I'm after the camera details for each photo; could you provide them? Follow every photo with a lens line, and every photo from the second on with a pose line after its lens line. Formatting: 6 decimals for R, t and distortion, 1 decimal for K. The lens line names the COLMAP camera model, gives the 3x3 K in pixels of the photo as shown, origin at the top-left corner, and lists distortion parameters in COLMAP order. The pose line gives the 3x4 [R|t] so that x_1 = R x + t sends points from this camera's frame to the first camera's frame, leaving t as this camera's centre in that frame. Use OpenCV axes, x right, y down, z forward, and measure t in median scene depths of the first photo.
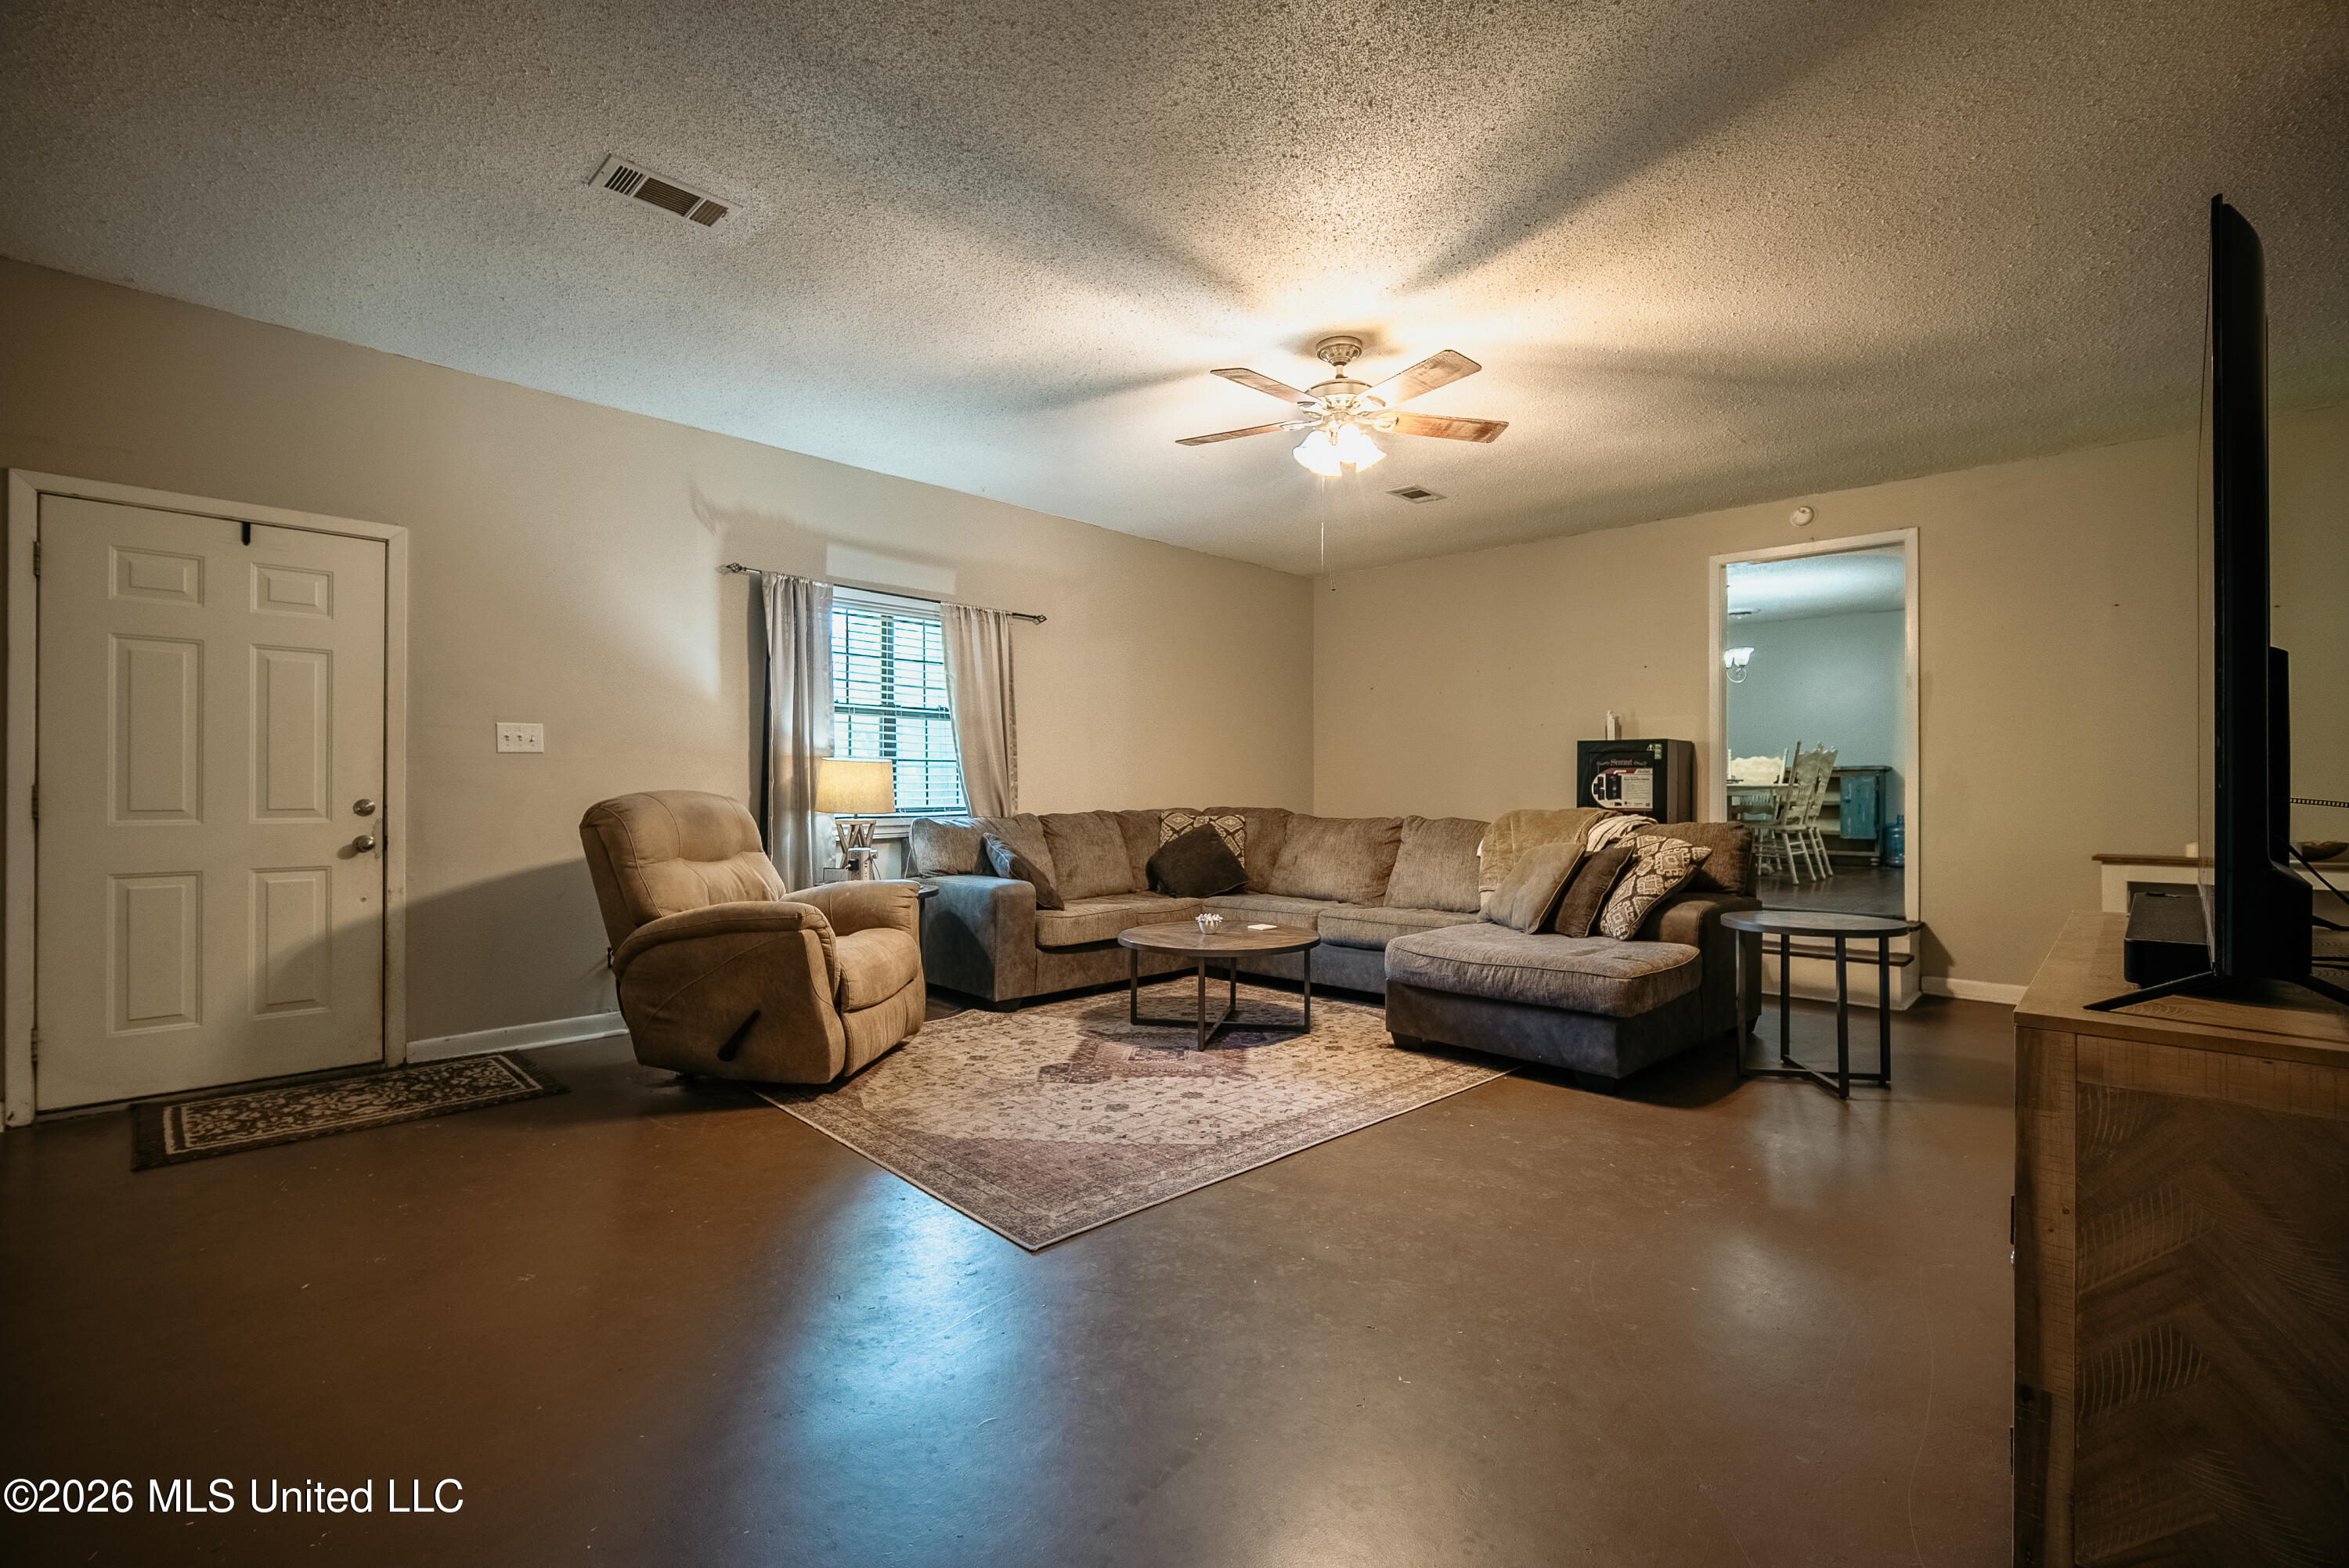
lens RADIAL K [[1035.6, 0, 1177.3], [0, 1035.6, 778.6], [0, 0, 1]] dist [-0.011669, 0.002495]
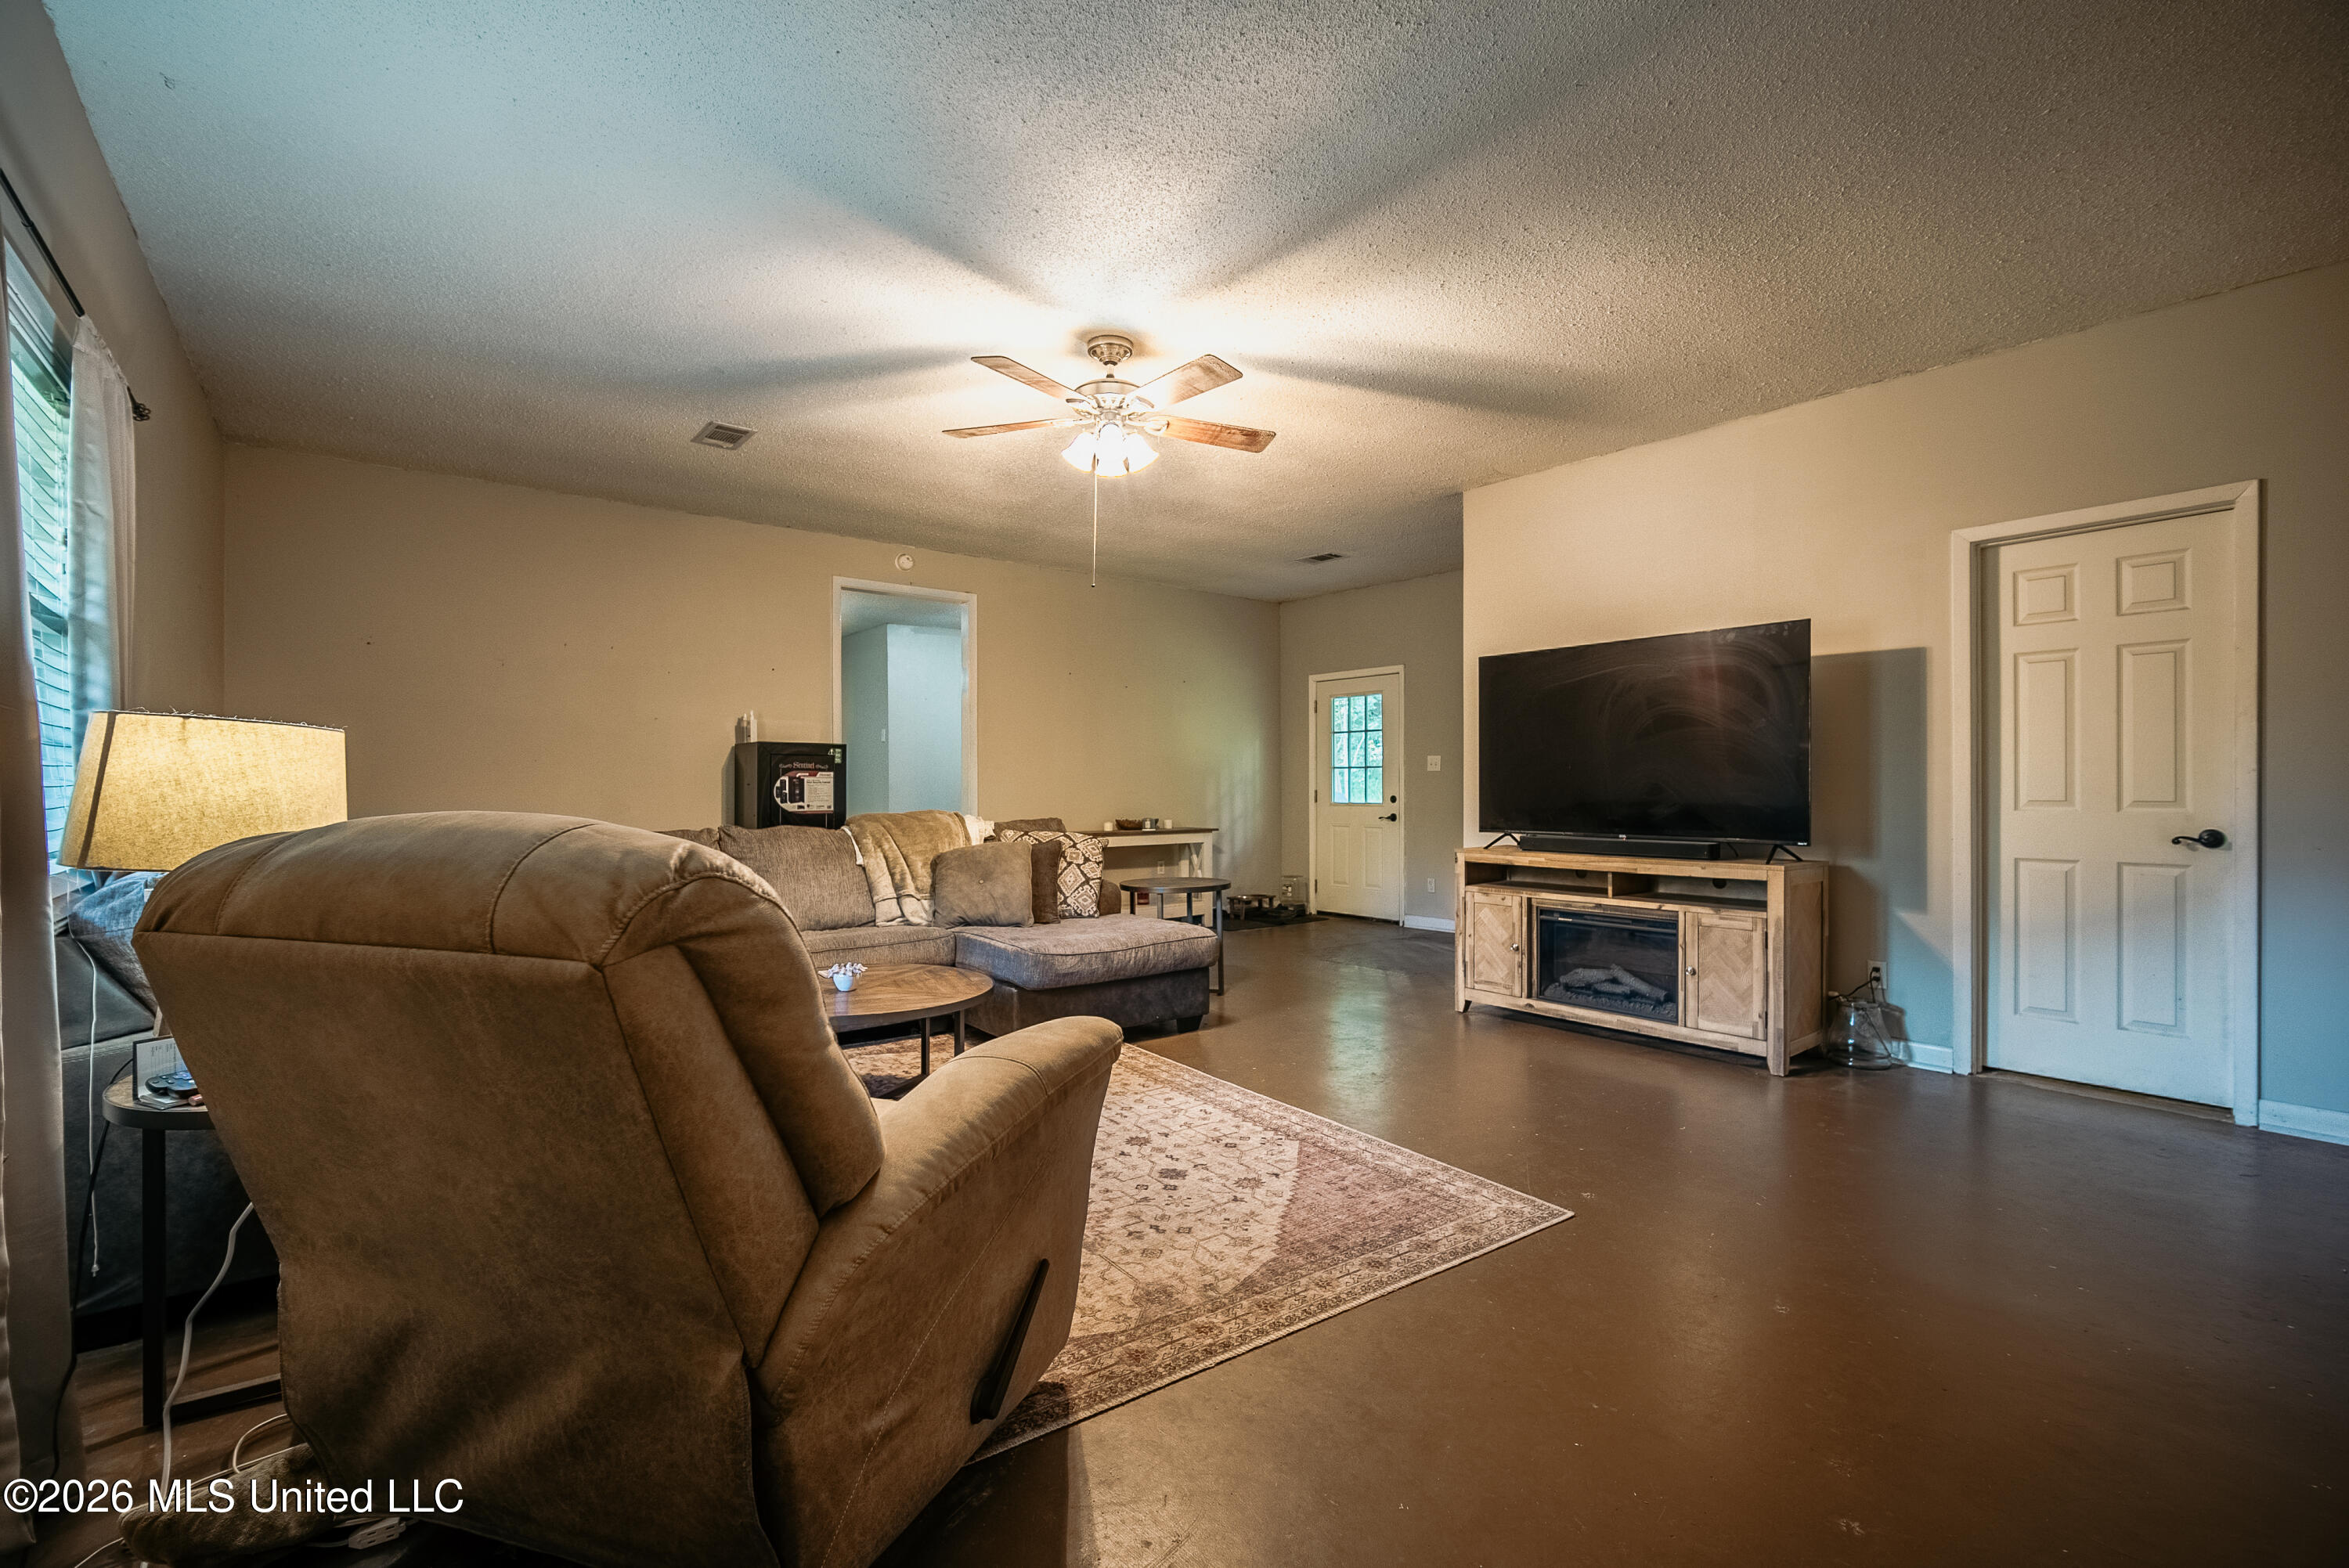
lens RADIAL K [[1035.6, 0, 1177.6], [0, 1035.6, 771.9], [0, 0, 1]] dist [-0.011669, 0.002495]
pose [[0.126643, 0.014516, 0.991842, -0.894545], [-0.005877, 0.999886, -0.013883, 0.004285], [-0.991931, -0.004071, 0.126714, 0.892746]]
